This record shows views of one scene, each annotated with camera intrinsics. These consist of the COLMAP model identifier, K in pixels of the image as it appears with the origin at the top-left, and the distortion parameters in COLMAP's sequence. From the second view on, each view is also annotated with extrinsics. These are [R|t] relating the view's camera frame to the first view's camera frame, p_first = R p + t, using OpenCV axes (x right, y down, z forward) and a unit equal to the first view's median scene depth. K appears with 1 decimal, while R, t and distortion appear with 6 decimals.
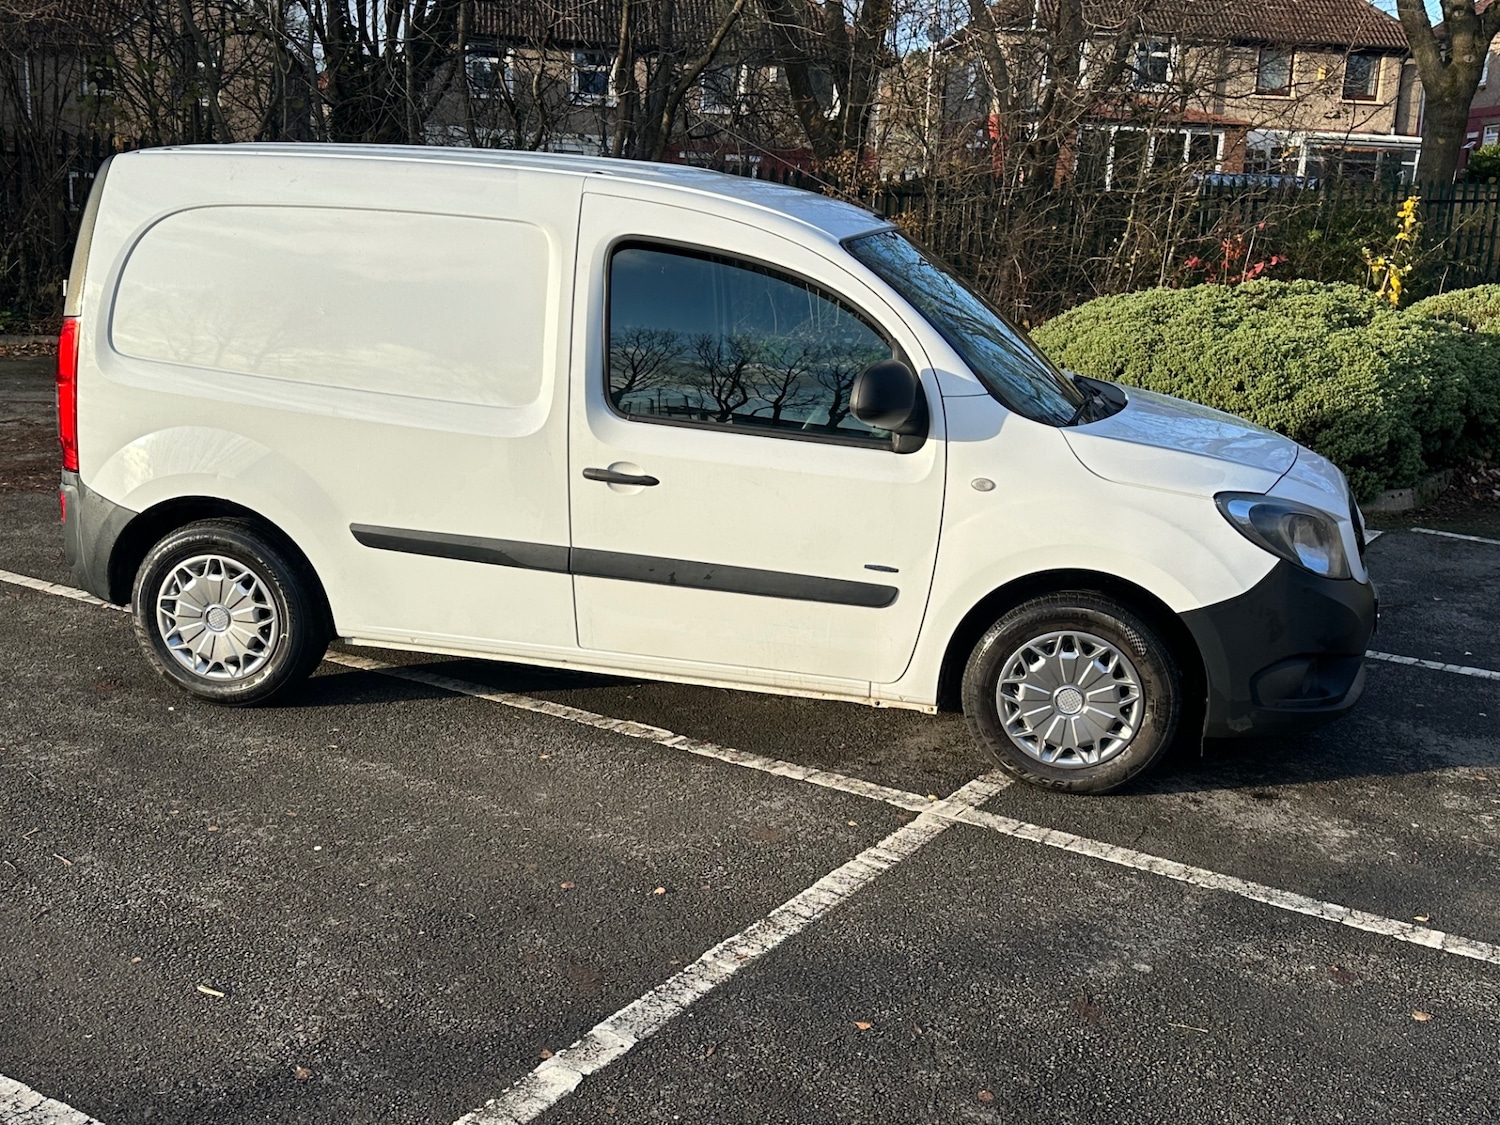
lens RADIAL K [[1602.7, 0, 750.0], [0, 1602.7, 562.5], [0, 0, 1]] dist [0.208128, -0.470755]
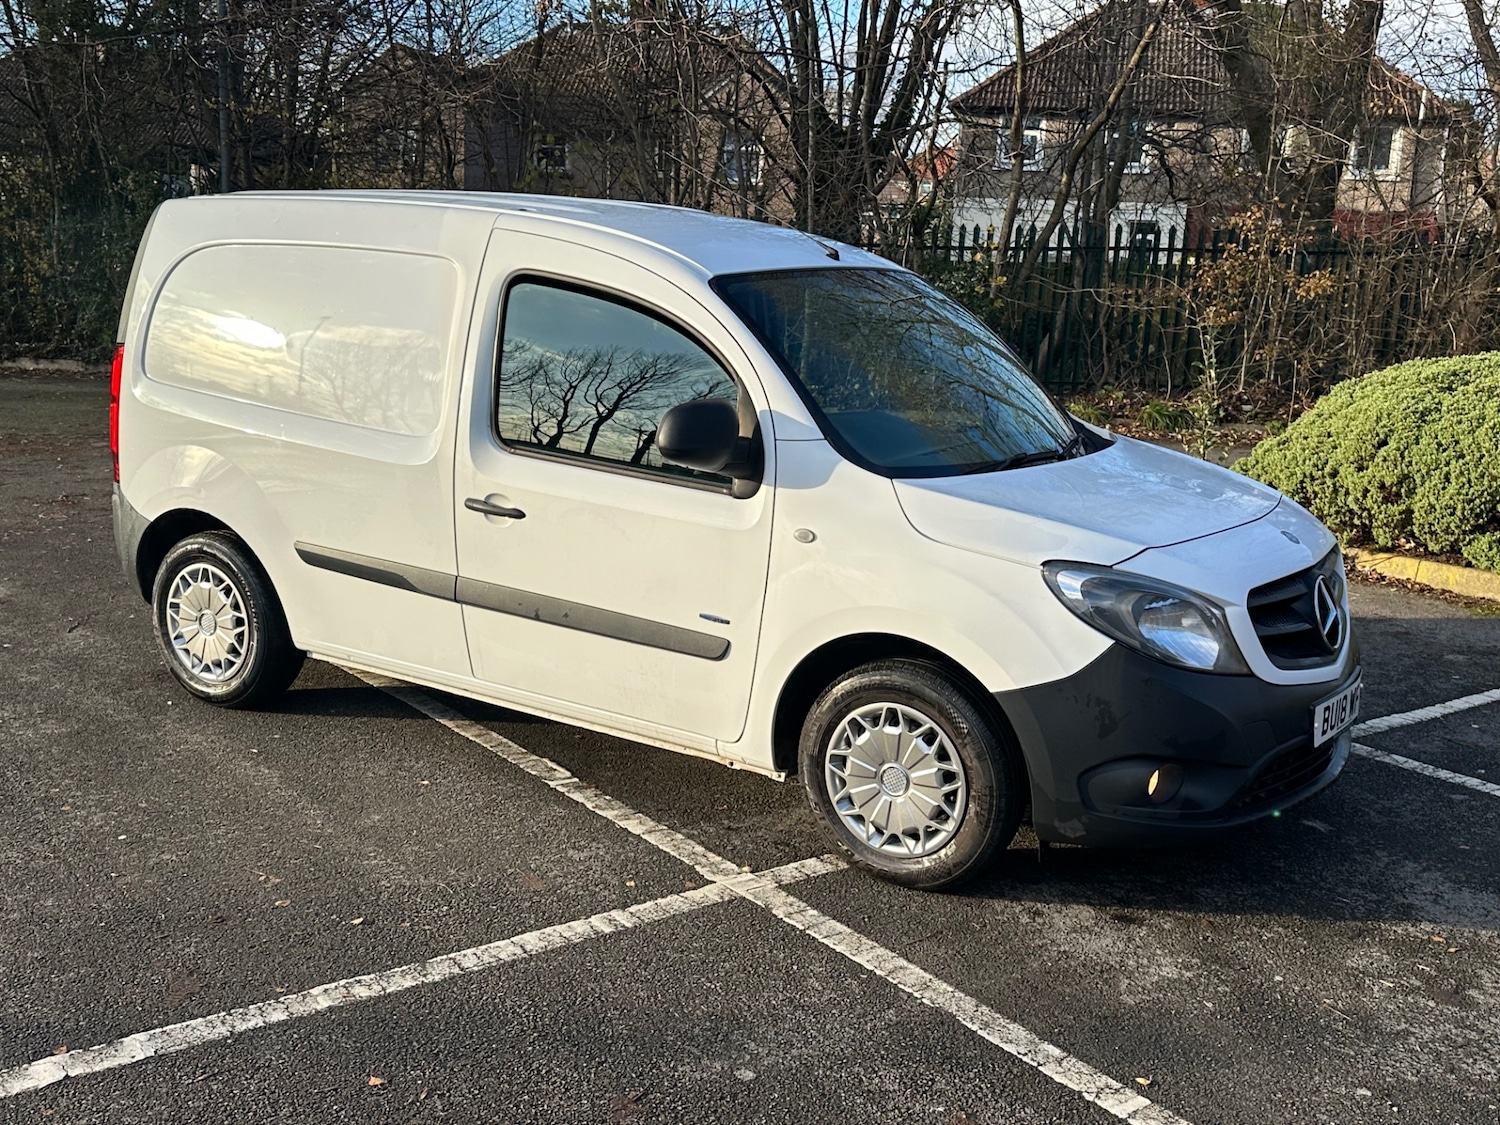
lens RADIAL K [[1602.7, 0, 750.0], [0, 1602.7, 562.5], [0, 0, 1]] dist [0.208128, -0.470755]
pose [[0.935514, 0.064818, -0.347293, 0.418372], [-0.079393, 0.996453, -0.027887, -0.004563], [0.344254, 0.053661, 0.937342, 0.118201]]
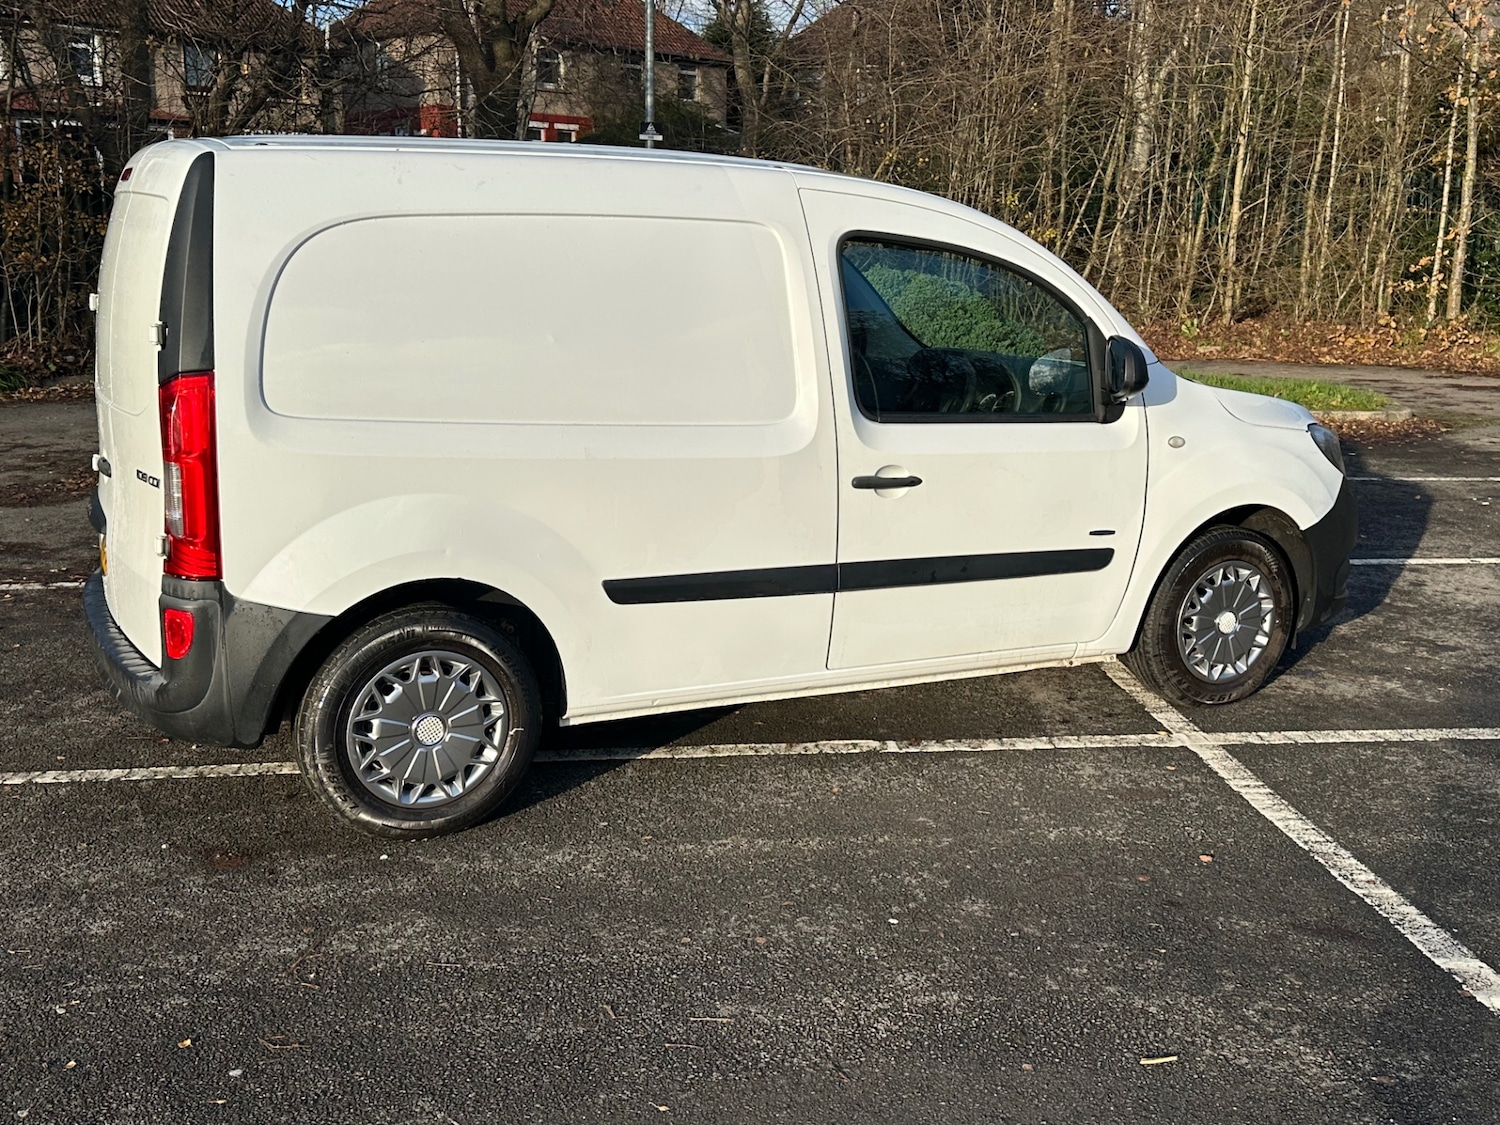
lens RADIAL K [[1602.7, 0, 750.0], [0, 1602.7, 562.5], [0, 0, 1]] dist [0.208128, -0.470755]
pose [[0.772839, -0.159201, 0.614309, -0.744311], [0.159235, 0.985701, 0.055122, -0.071621], [-0.614300, 0.055219, 0.787138, 0.296283]]
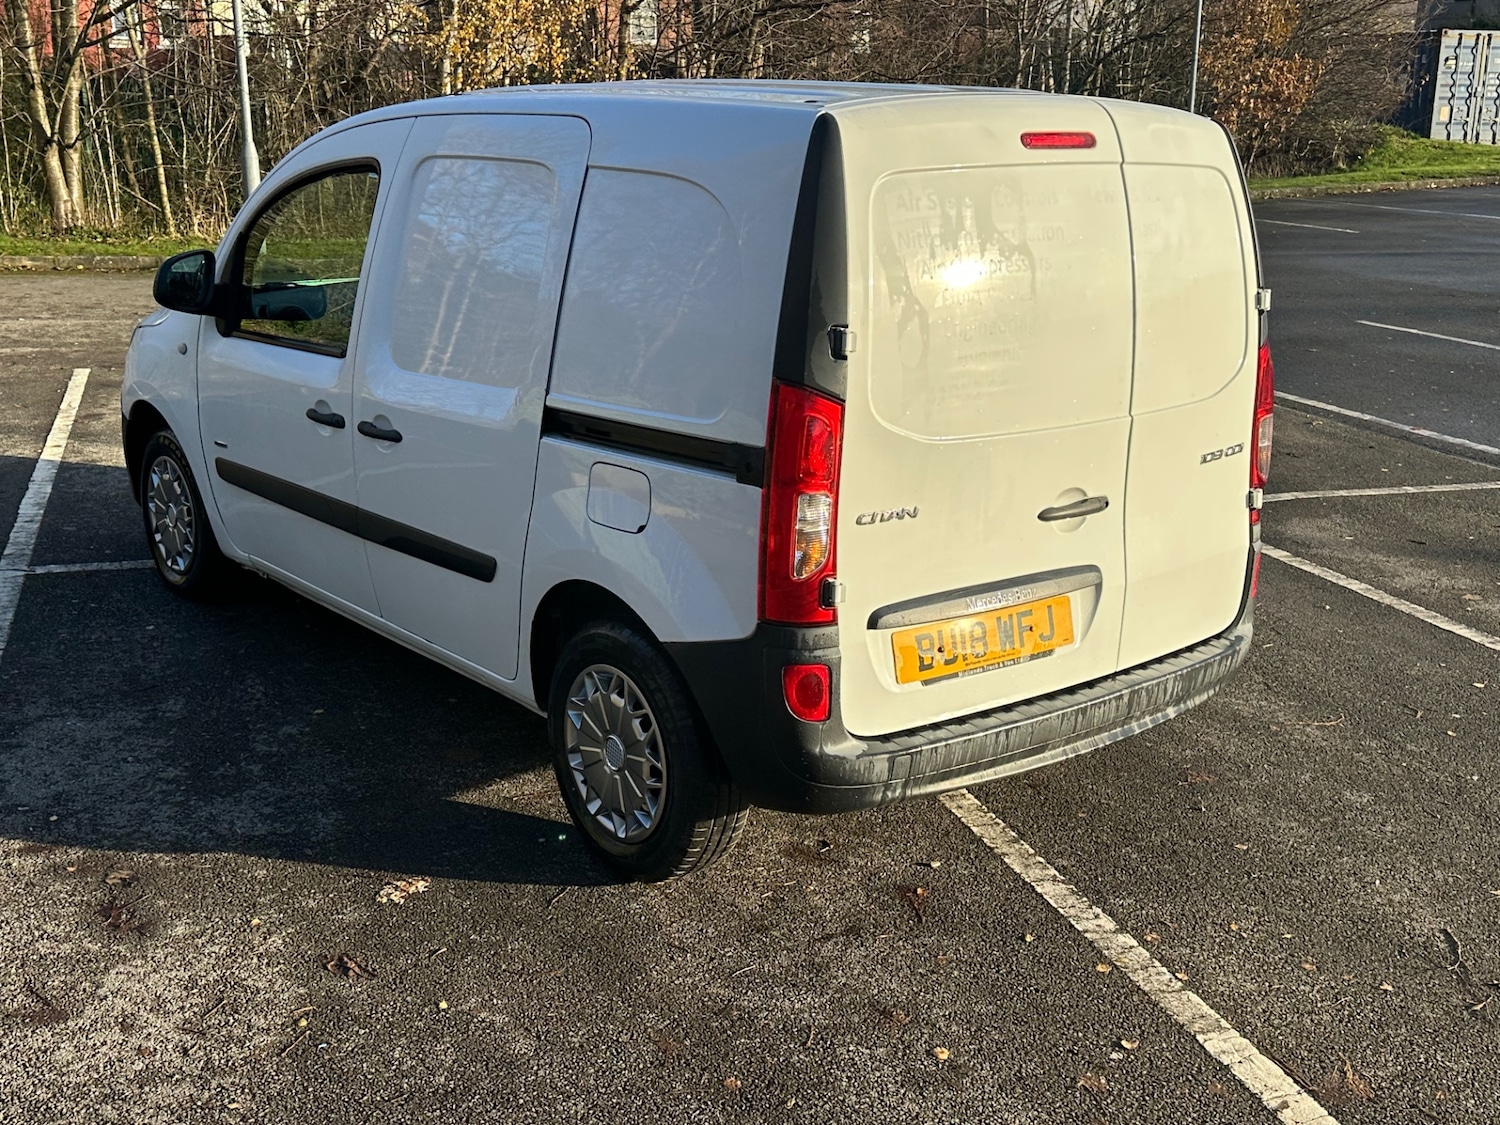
lens RADIAL K [[1605.2, 0, 750.0], [0, 1605.2, 540.4], [0, 0, 1]] dist [0.185431, -0.412931]
pose [[-0.779608, -0.207349, 0.590946, -0.767891], [0.097645, 0.891815, 0.441737, -0.461161], [-0.618608, 0.402085, -0.675020, 1.867056]]
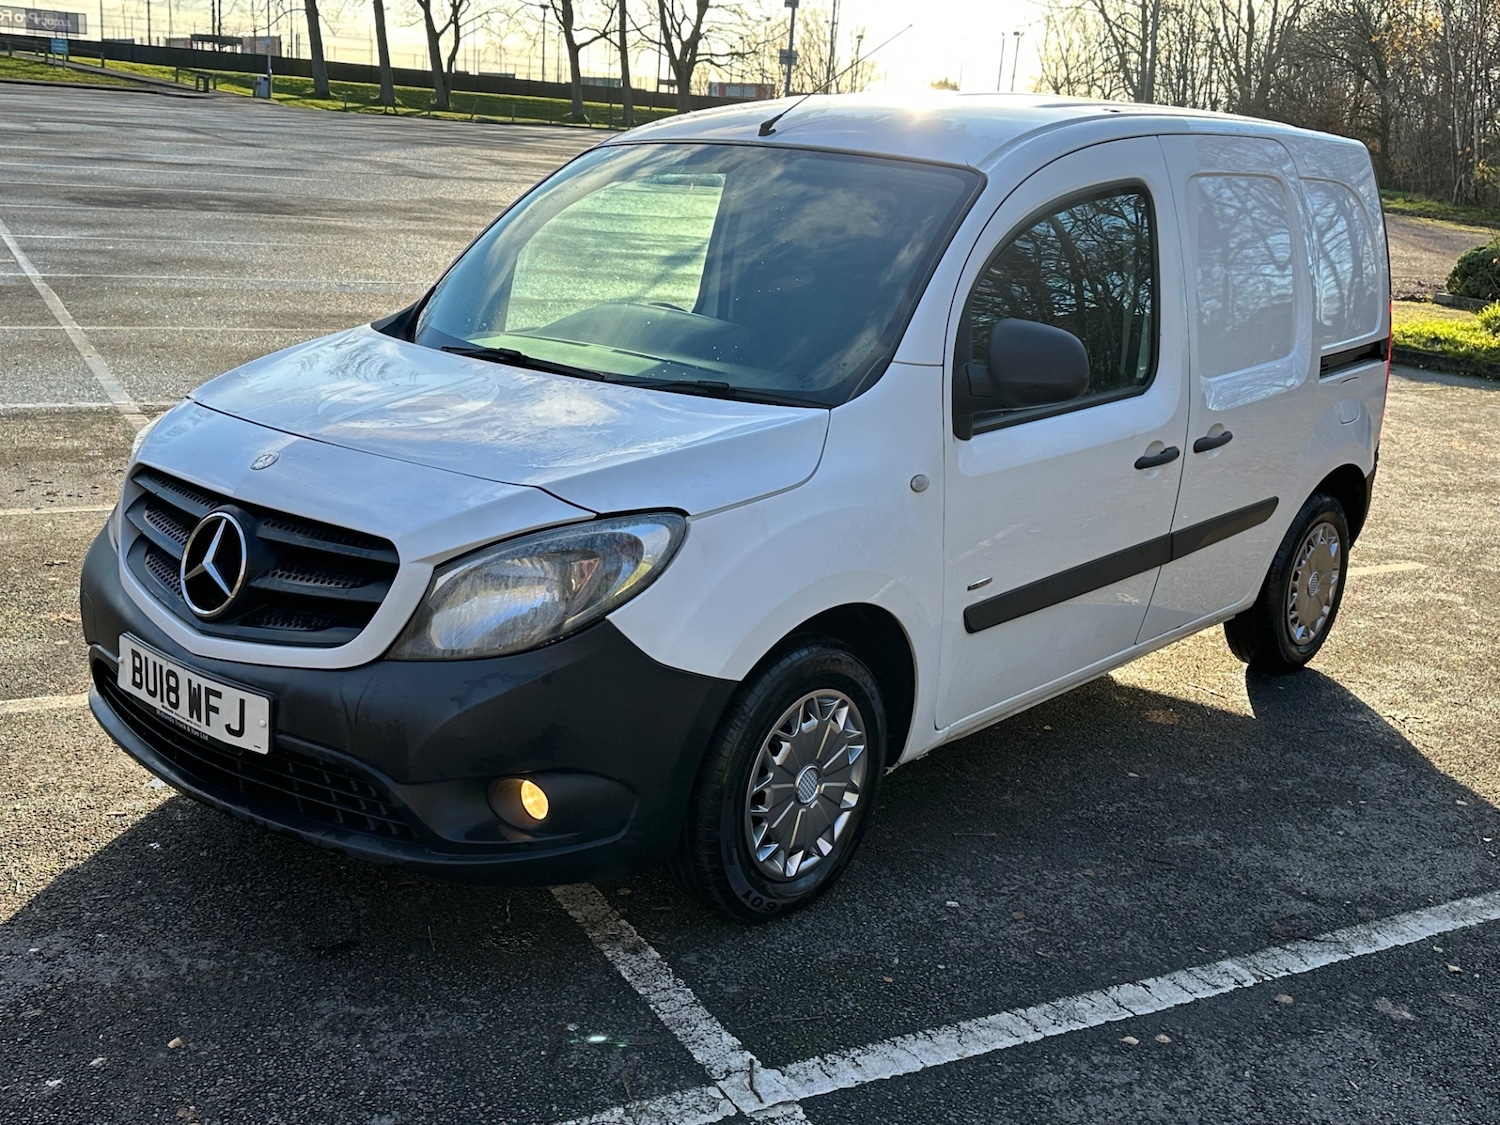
lens RADIAL K [[1604.8, 0, 762.0], [0, 1604.8, 570.7], [0, 0, 1]] dist [0.211503, -0.469024]
pose [[-0.464149, 0.158234, -0.871509, 0.880177], [-0.275517, 0.909313, 0.311833, -0.293749], [0.841817, 0.384852, -0.378461, 1.532352]]
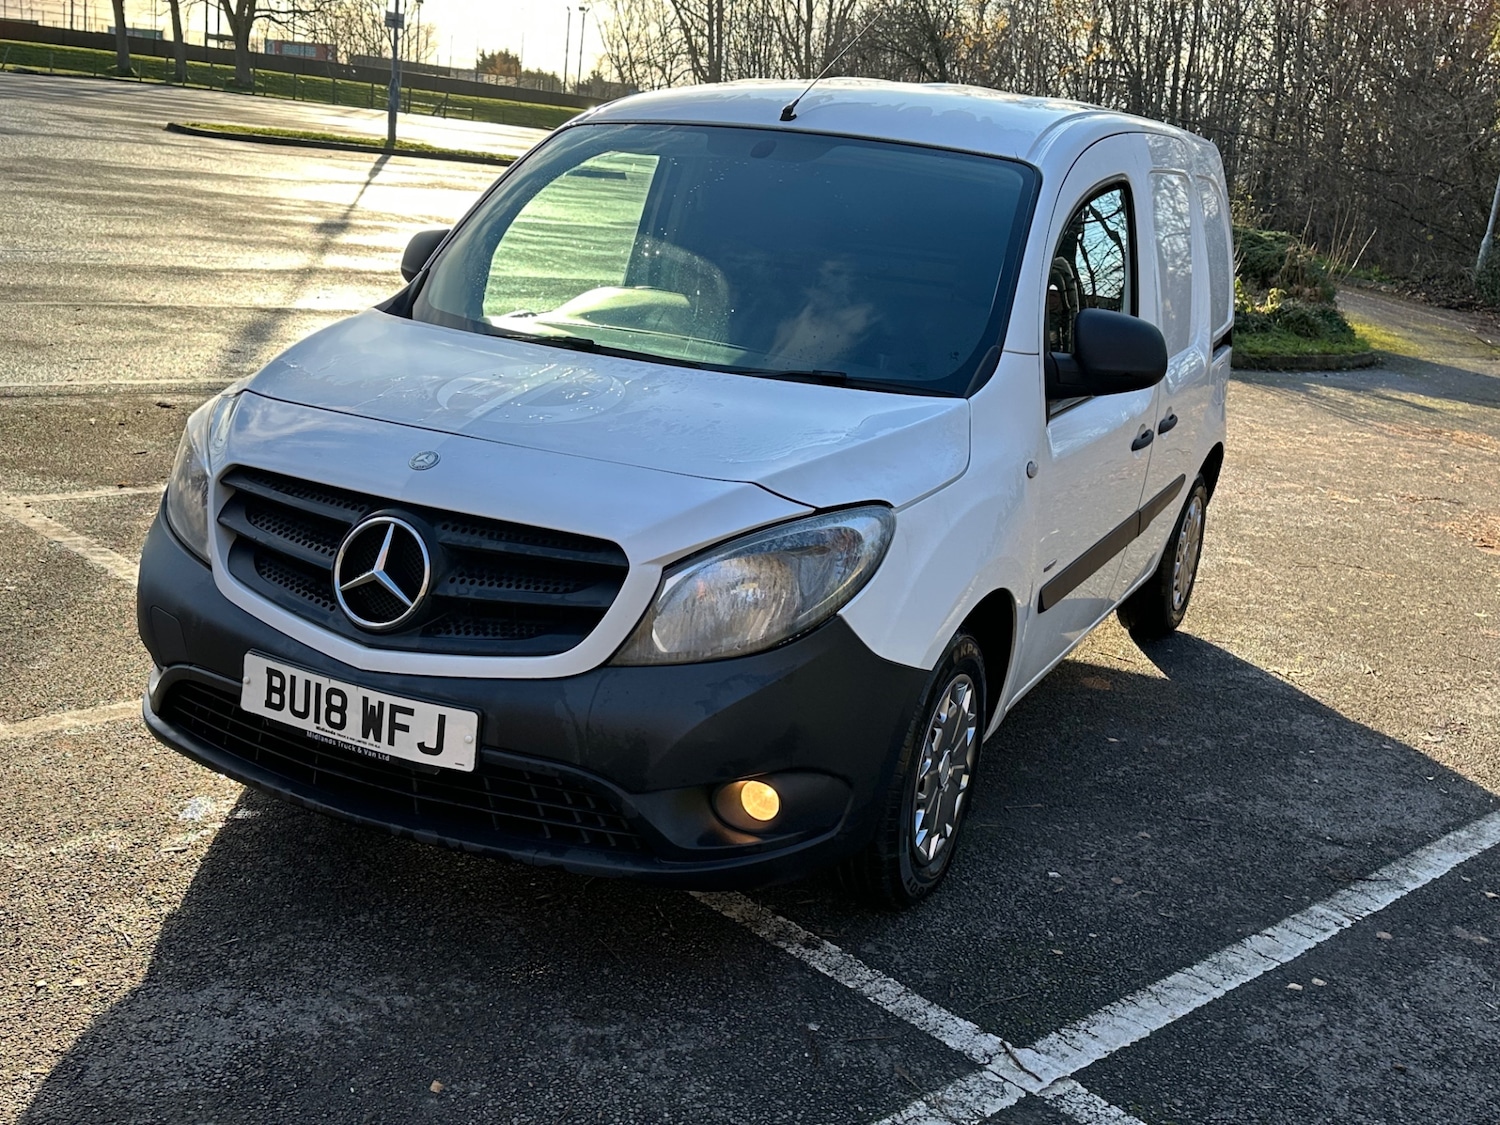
lens RADIAL K [[1604.8, 0, 762.0], [0, 1604.8, 570.7], [0, 0, 1]] dist [0.211503, -0.469024]
pose [[-0.221342, 0.182801, -0.957910, 0.961320], [-0.318445, 0.914879, 0.248171, -0.226772], [0.921738, 0.359972, -0.144289, 1.313881]]
